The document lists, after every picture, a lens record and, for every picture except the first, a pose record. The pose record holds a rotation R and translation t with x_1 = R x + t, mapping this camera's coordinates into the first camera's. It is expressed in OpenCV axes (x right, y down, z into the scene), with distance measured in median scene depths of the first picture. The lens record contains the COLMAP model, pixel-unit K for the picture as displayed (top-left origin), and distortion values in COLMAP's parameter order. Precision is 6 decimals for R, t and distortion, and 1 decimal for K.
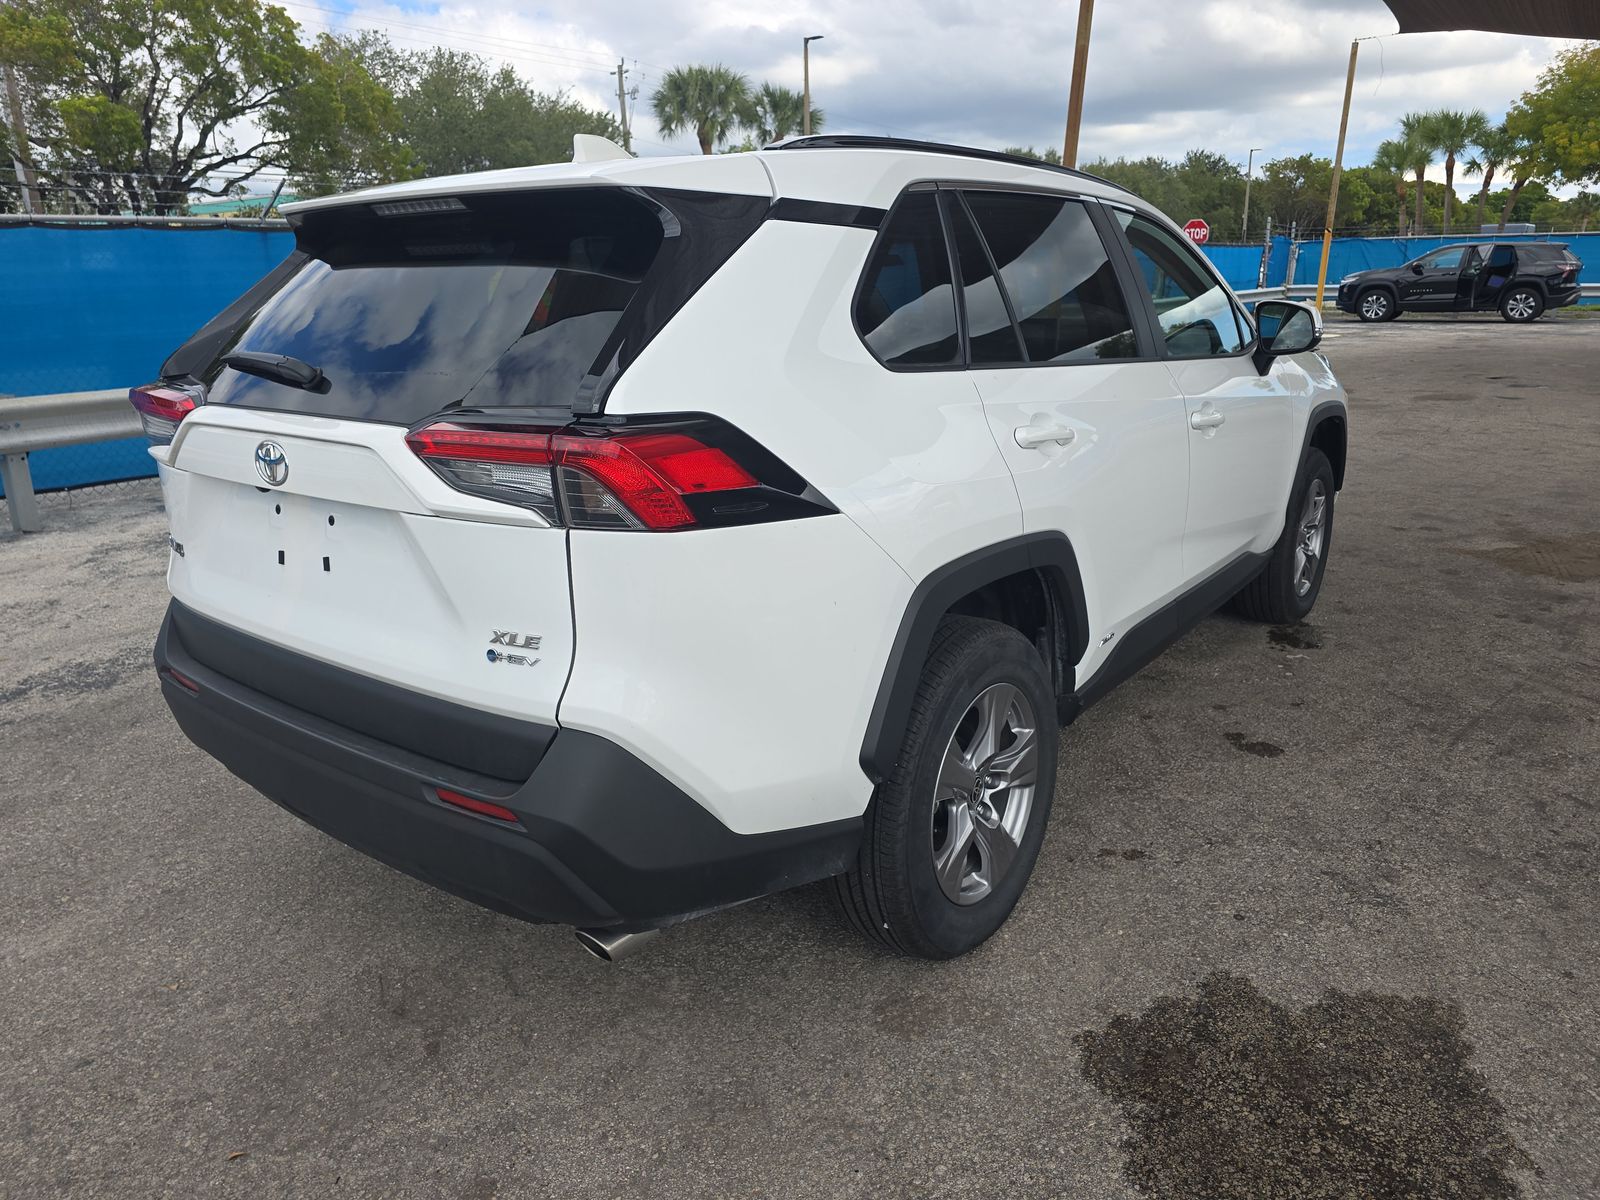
lens RADIAL K [[1077.8, 0, 800.0], [0, 1077.8, 600.0], [0, 0, 1]] dist [0.033453, -0.032152]
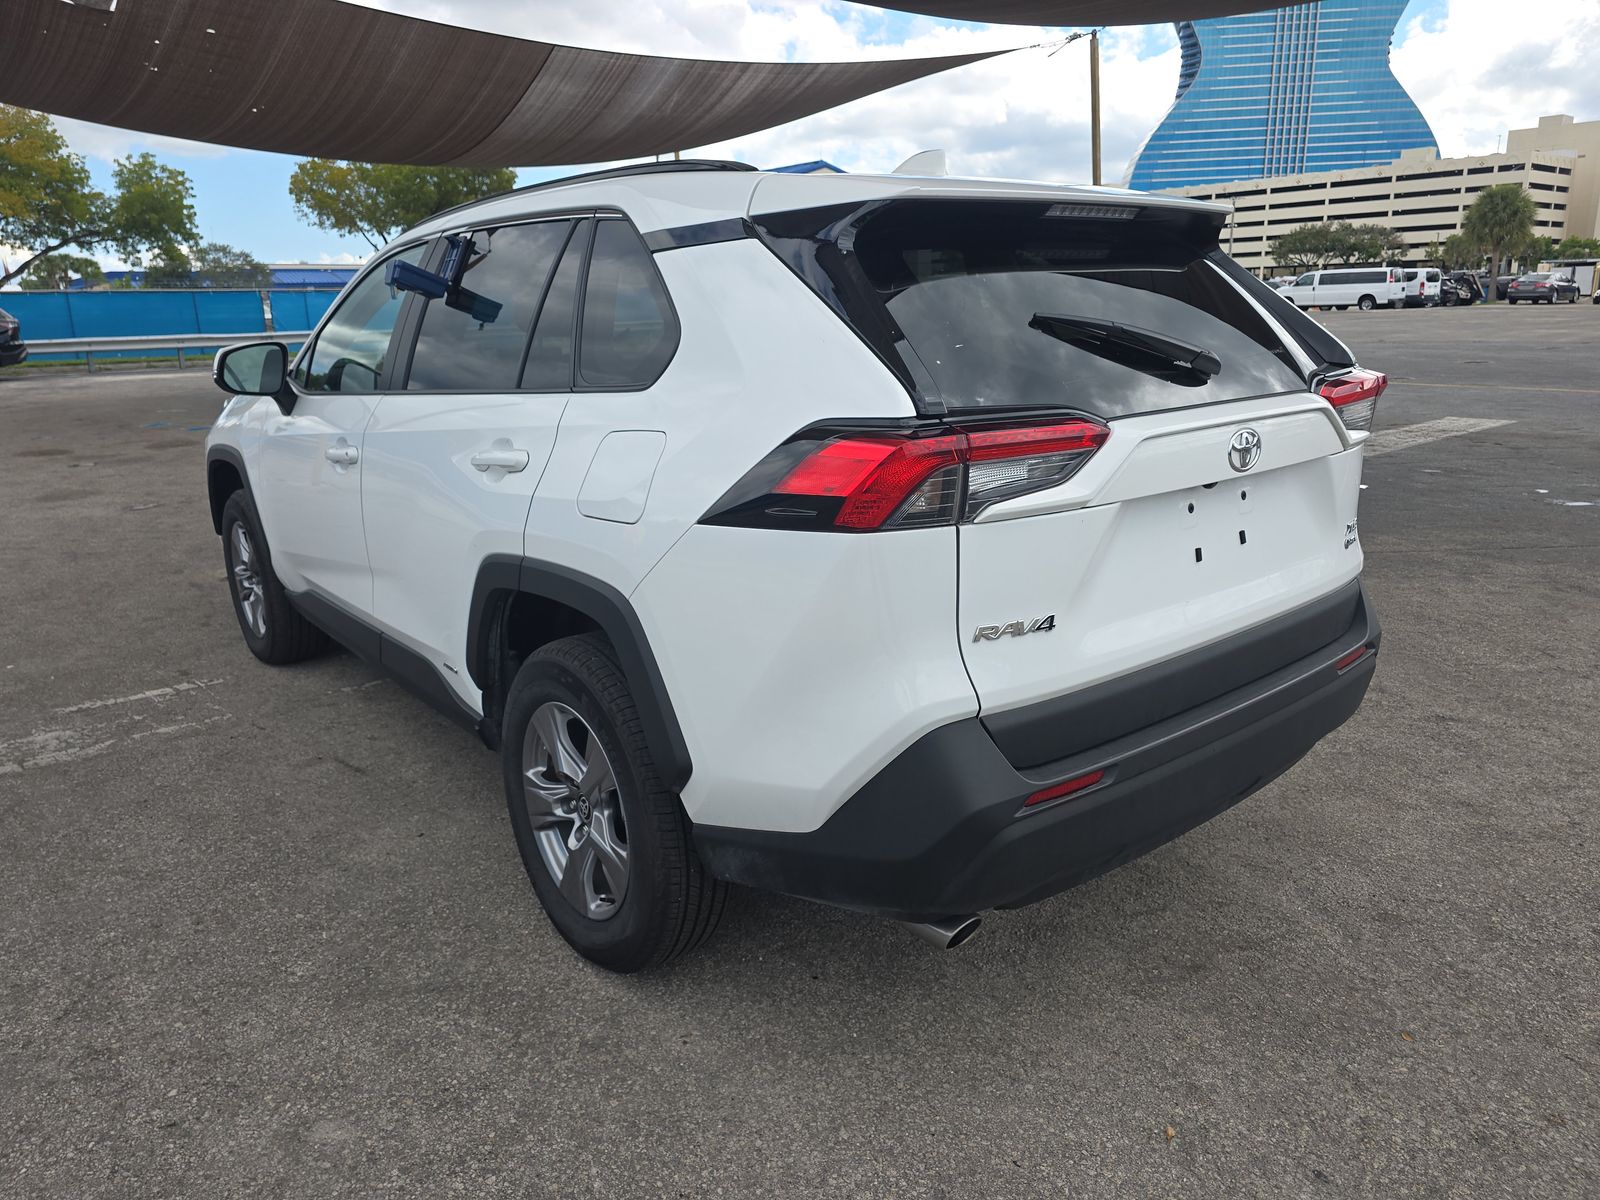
lens RADIAL K [[1120.9, 0, 800.0], [0, 1120.9, 600.0], [0, 0, 1]] dist [0.081550, -0.050561]
pose [[0.203711, -0.231354, 0.951303, -1.337966], [0.287247, 0.943038, 0.167833, -0.241223], [-0.935944, 0.239070, 0.258563, 0.930675]]
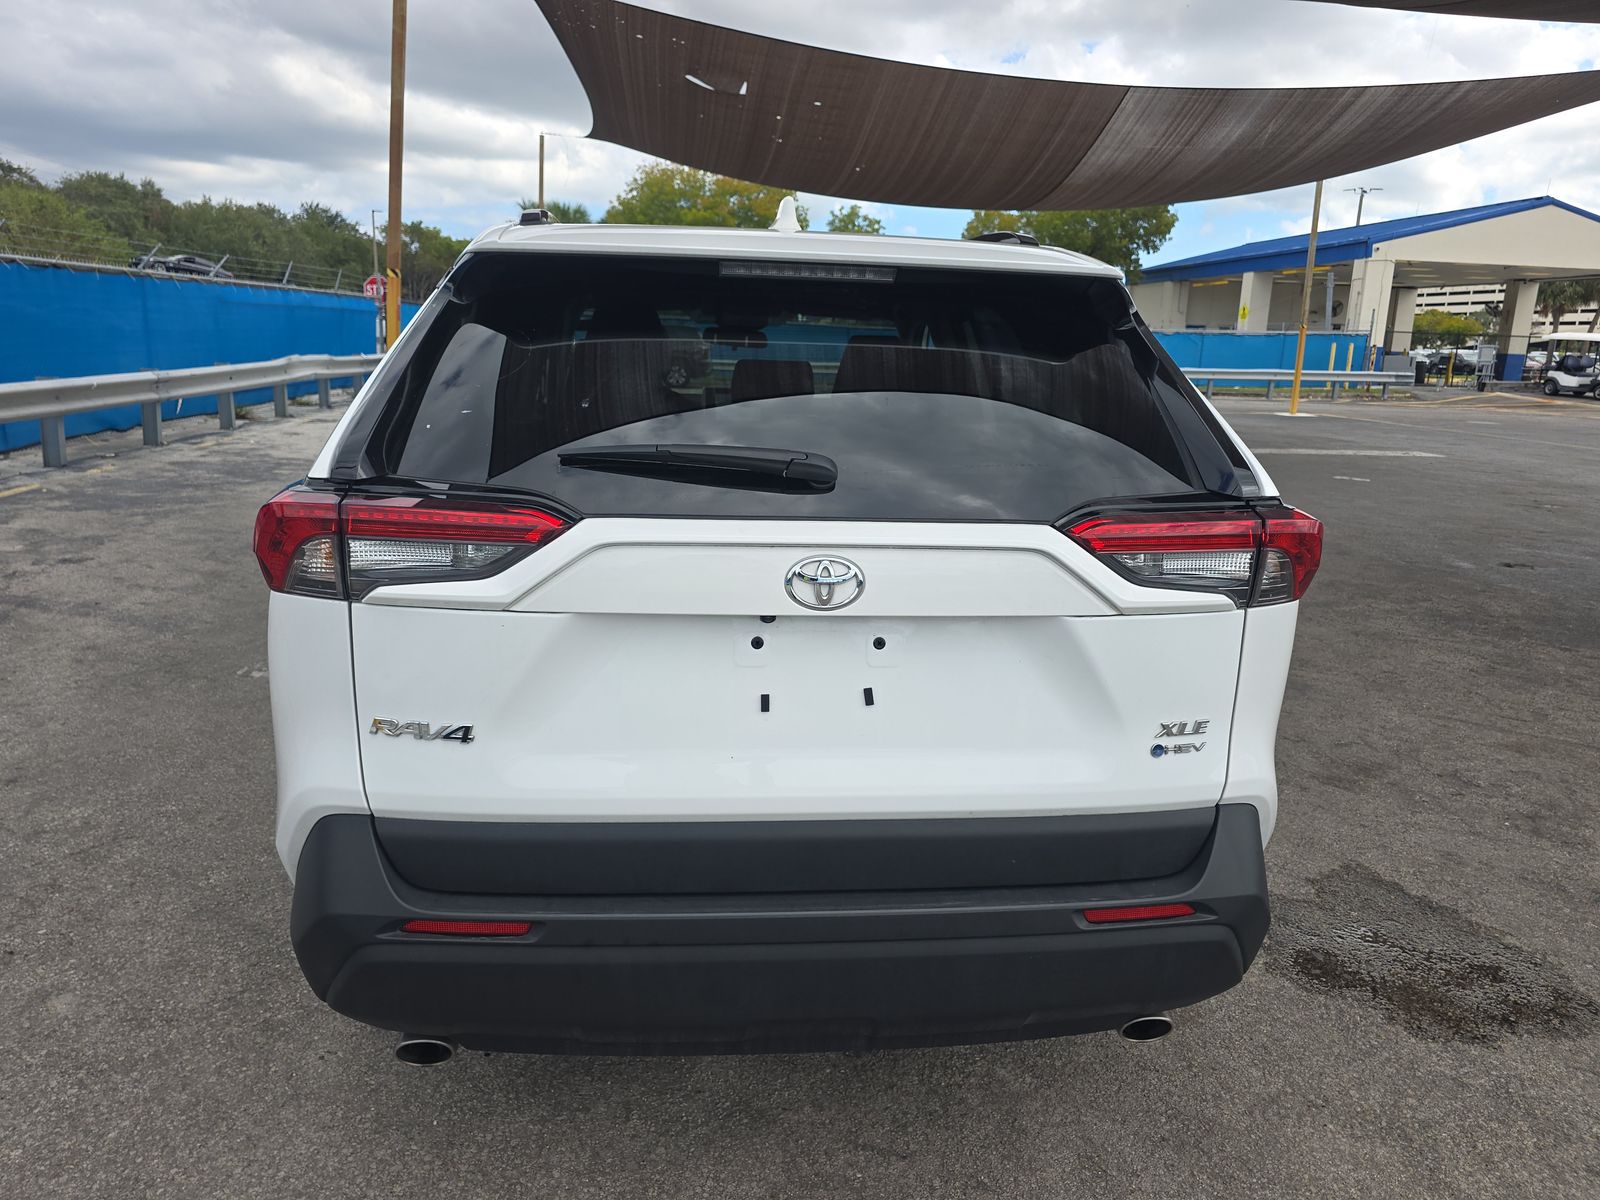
lens RADIAL K [[1102.1, 0, 697.8], [0, 1102.1, 598.7], [0, 0, 1]] dist [0.067329, -0.073471]
pose [[0.732321, -0.114702, 0.671230, -0.894852], [0.147546, 0.989023, 0.008032, -0.109603], [-0.664783, 0.093155, 0.741206, 0.377188]]
